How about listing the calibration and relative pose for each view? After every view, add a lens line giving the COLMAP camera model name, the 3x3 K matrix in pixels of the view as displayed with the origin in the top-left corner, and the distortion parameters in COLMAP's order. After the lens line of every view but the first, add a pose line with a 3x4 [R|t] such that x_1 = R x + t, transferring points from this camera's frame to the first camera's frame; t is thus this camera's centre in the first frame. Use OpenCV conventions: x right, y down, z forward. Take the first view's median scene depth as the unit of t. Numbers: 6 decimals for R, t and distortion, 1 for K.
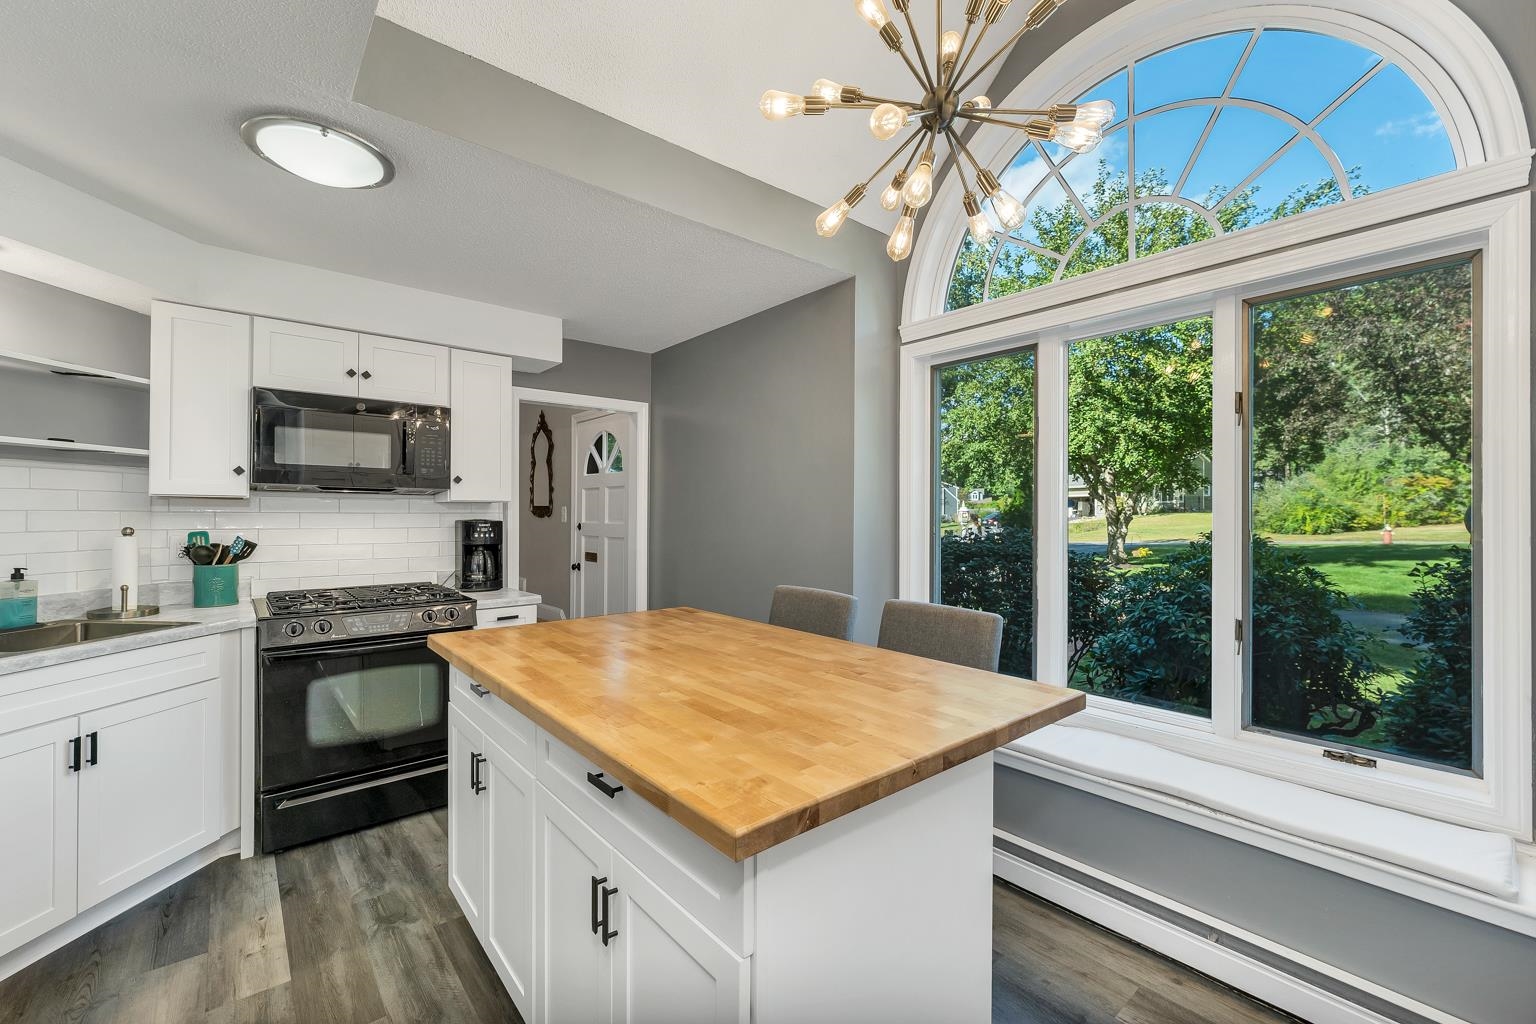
lens RADIAL K [[637.6, 0, 768.0], [0, 637.6, 512.0], [0, 0, 1]] dist [-0.002513, 0.000271]
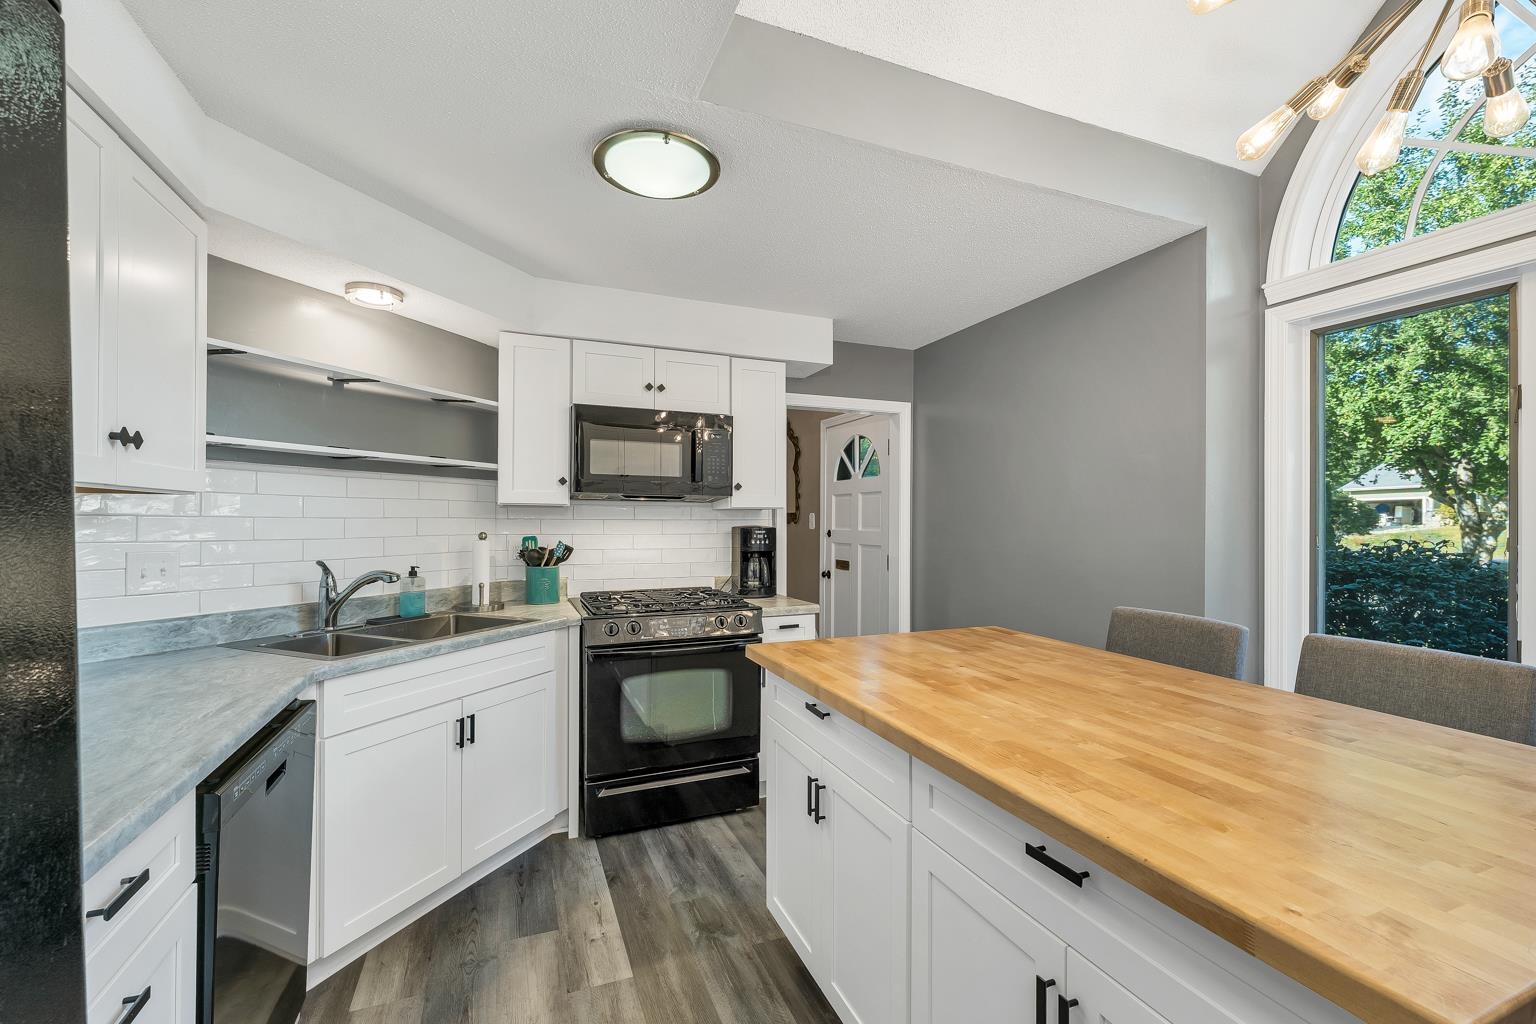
lens RADIAL K [[638.6, 0, 766.9], [0, 638.6, 519.2], [0, 0, 1]] dist [0.000937, -0.002937]
pose [[0.951425, -0.000122, -0.307880, -0.159916], [0.000207, 1.000000, 0.000246, 0.000415], [0.307880, -0.000298, 0.951425, 0.062459]]
